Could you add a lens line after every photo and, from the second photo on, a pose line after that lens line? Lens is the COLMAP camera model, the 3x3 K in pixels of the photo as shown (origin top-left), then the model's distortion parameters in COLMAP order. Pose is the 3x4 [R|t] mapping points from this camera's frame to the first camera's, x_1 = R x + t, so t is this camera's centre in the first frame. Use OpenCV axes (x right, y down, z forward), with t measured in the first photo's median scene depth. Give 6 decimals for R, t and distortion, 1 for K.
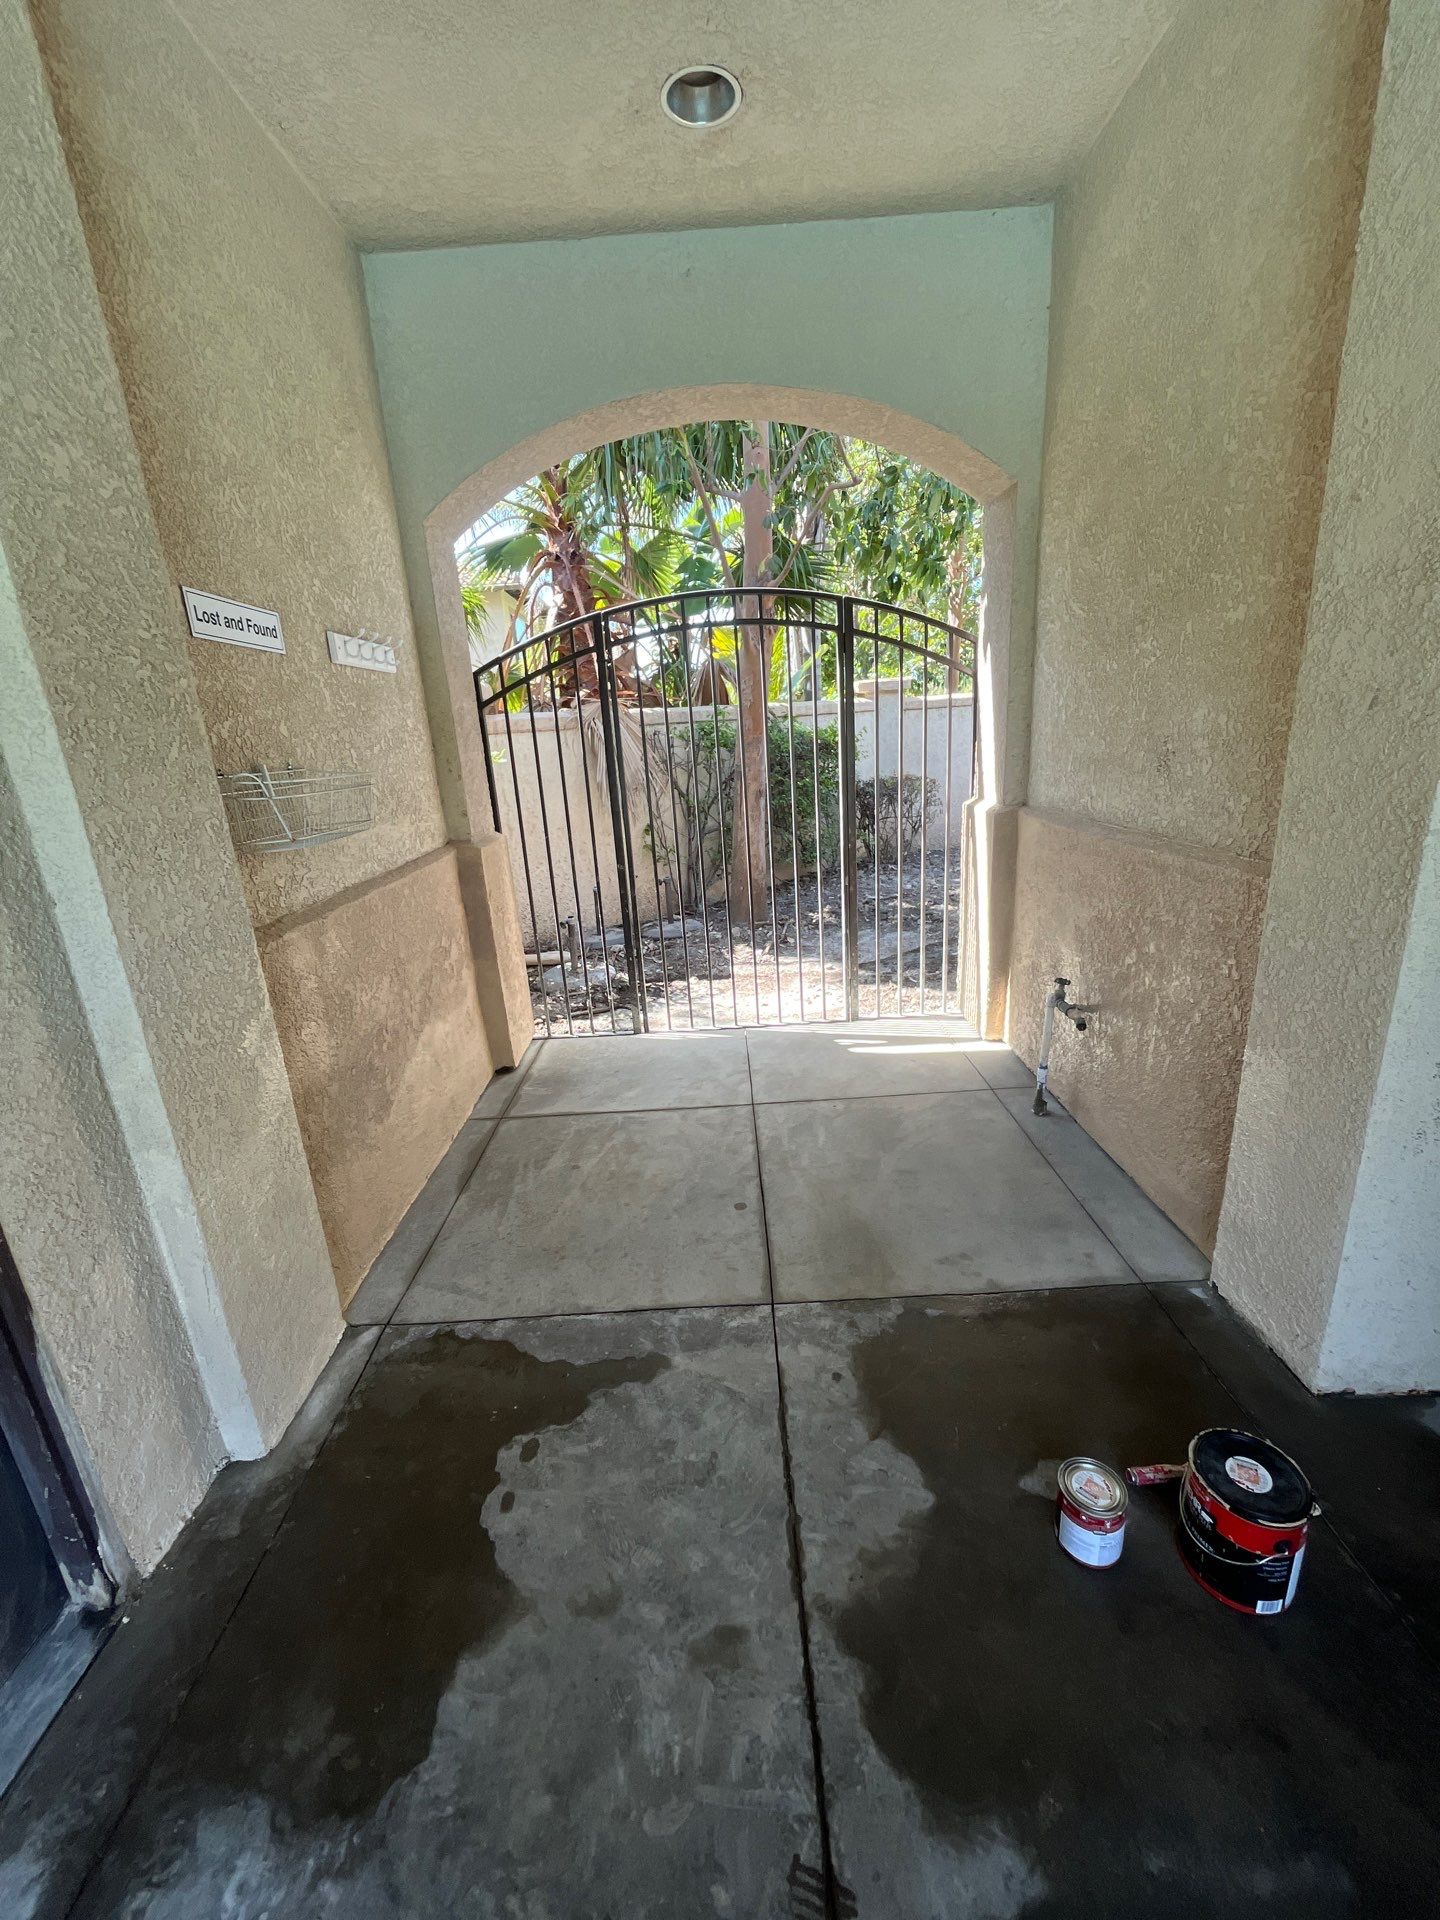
lens RADIAL K [[764.6, 0, 718.5], [0, 764.6, 963.0], [0, 0, 1]] dist [-0.002591, -0.000599]
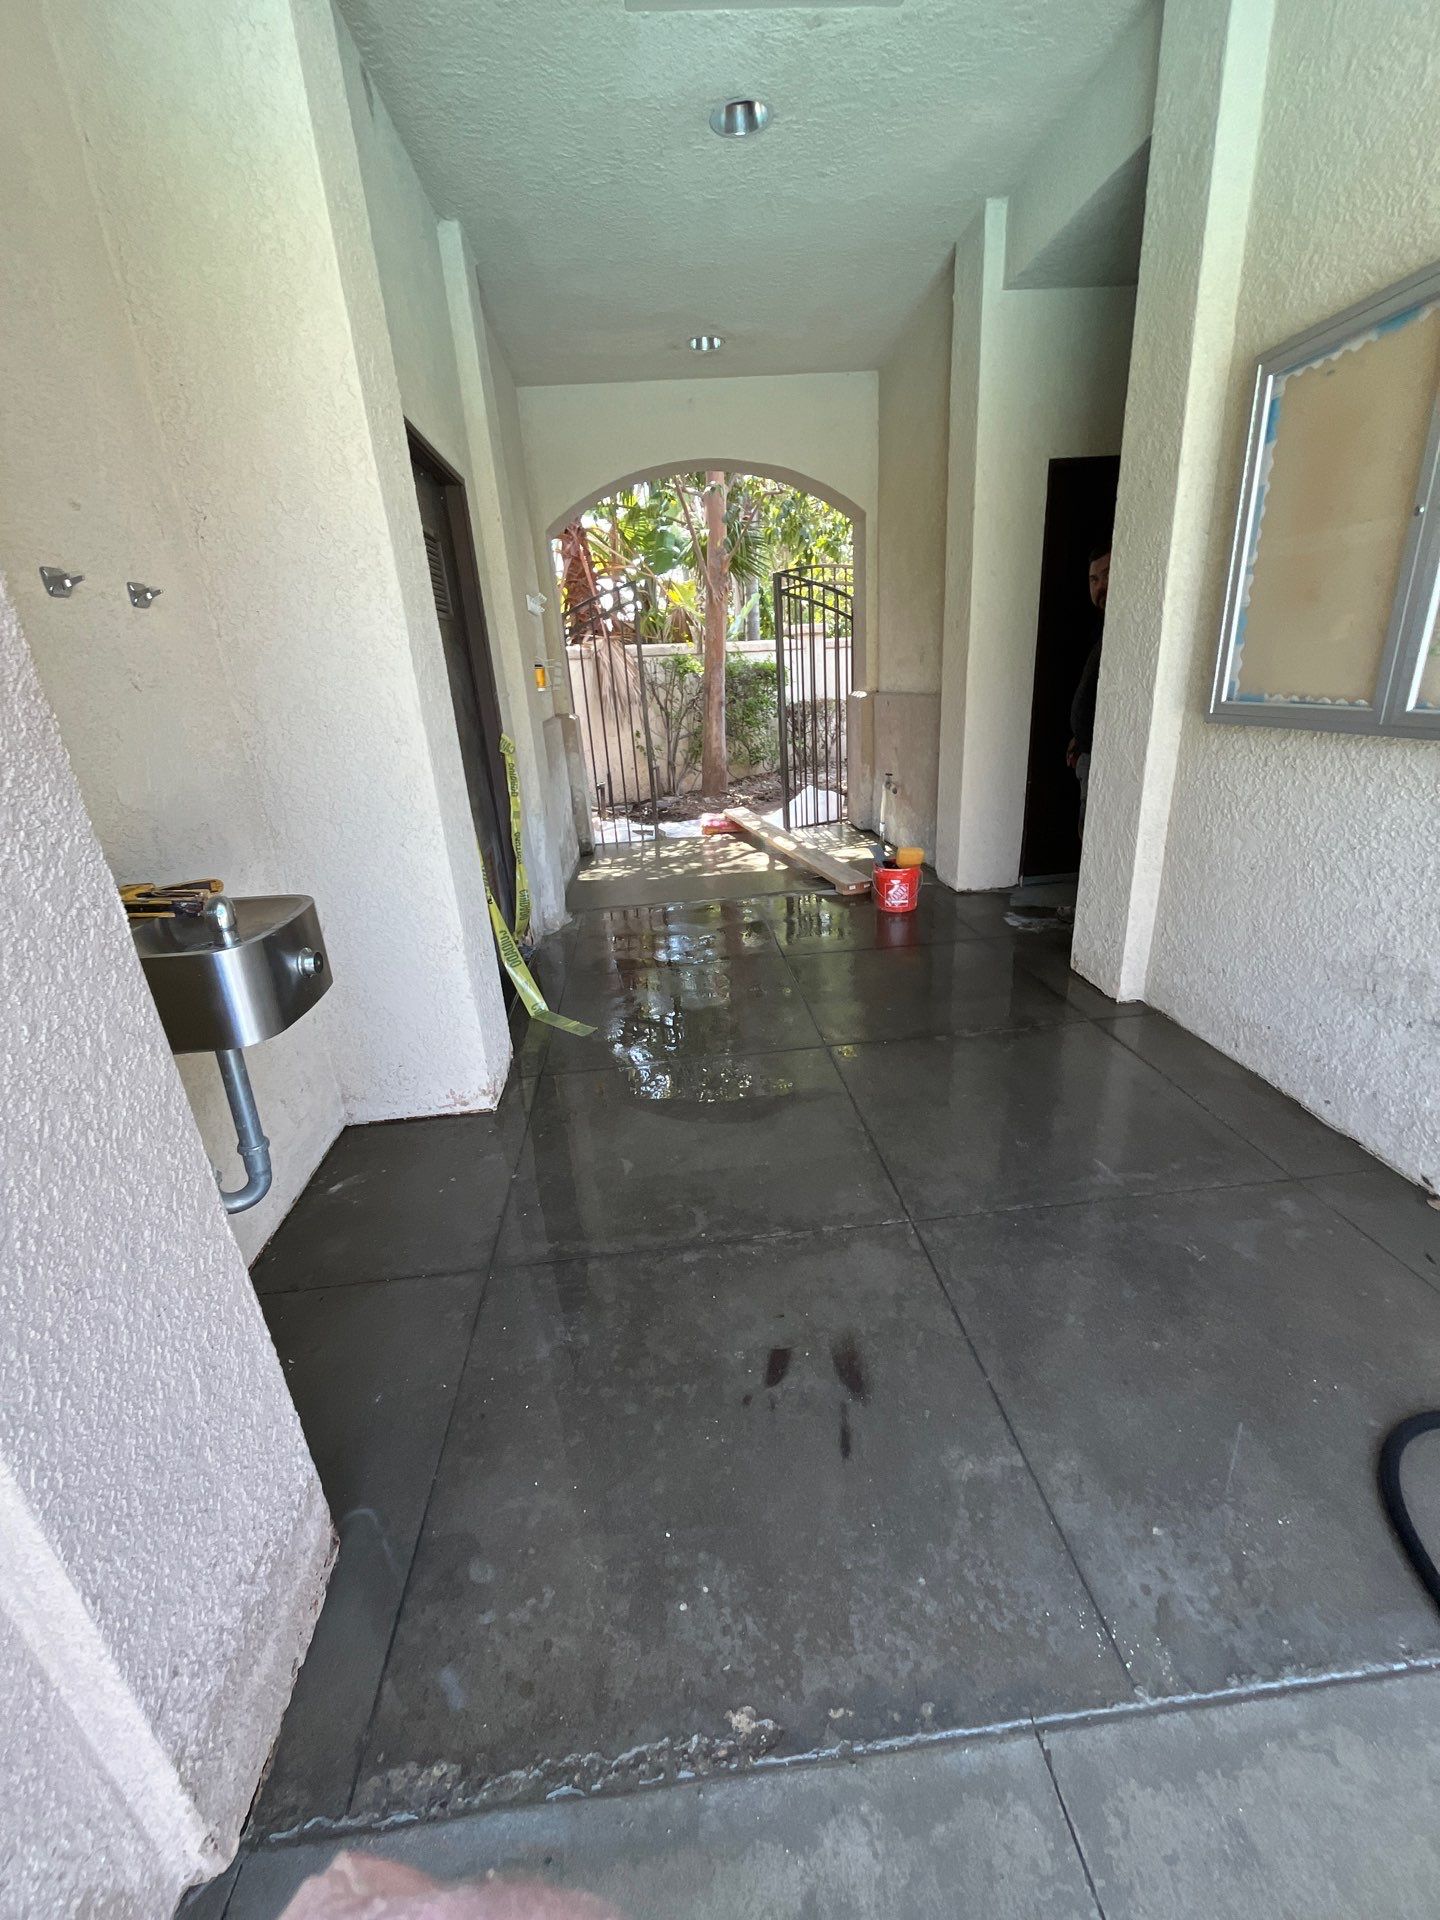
lens RADIAL K [[764.6, 0, 717.8], [0, 764.6, 966.6], [0, 0, 1]] dist [-0.002591, -0.000599]
pose [[0.996533, -0.031091, 0.077167, -0.210011], [0.026337, 0.997736, 0.061882, 0.490674], [-0.078916, -0.059636, 0.995096, -1.242345]]
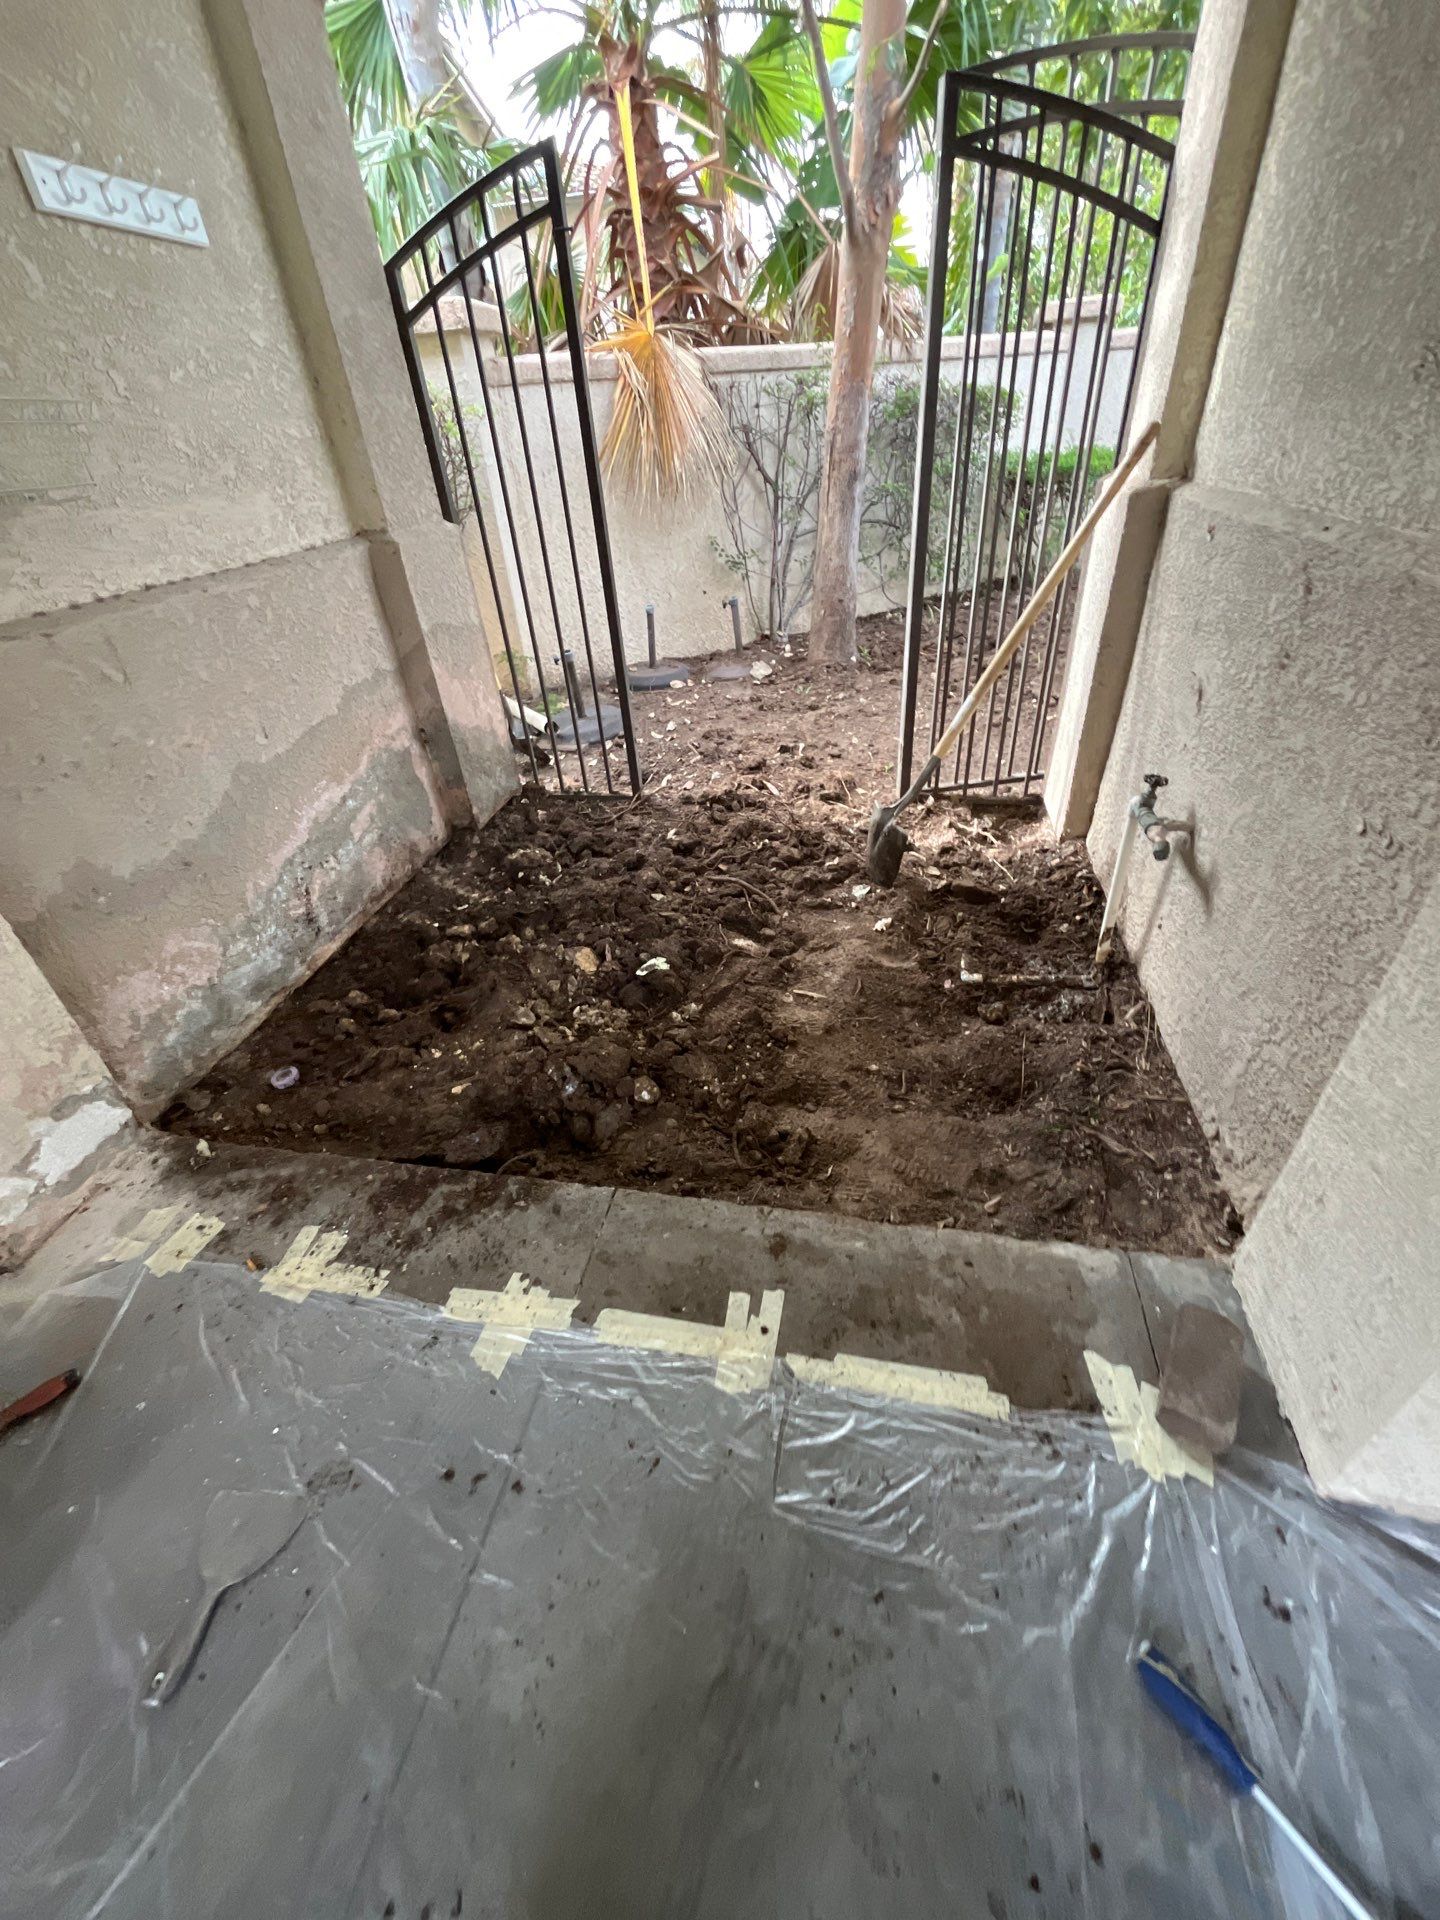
lens RADIAL K [[764.6, 0, 717.9], [0, 764.6, 960.6], [0, 0, 1]] dist [-0.002591, -0.000599]
pose [[0.979871, 0.108416, -0.167629, 0.262250], [-0.048169, 0.943275, 0.328500, -0.033770], [0.193735, -0.313813, 0.929510, 0.341363]]
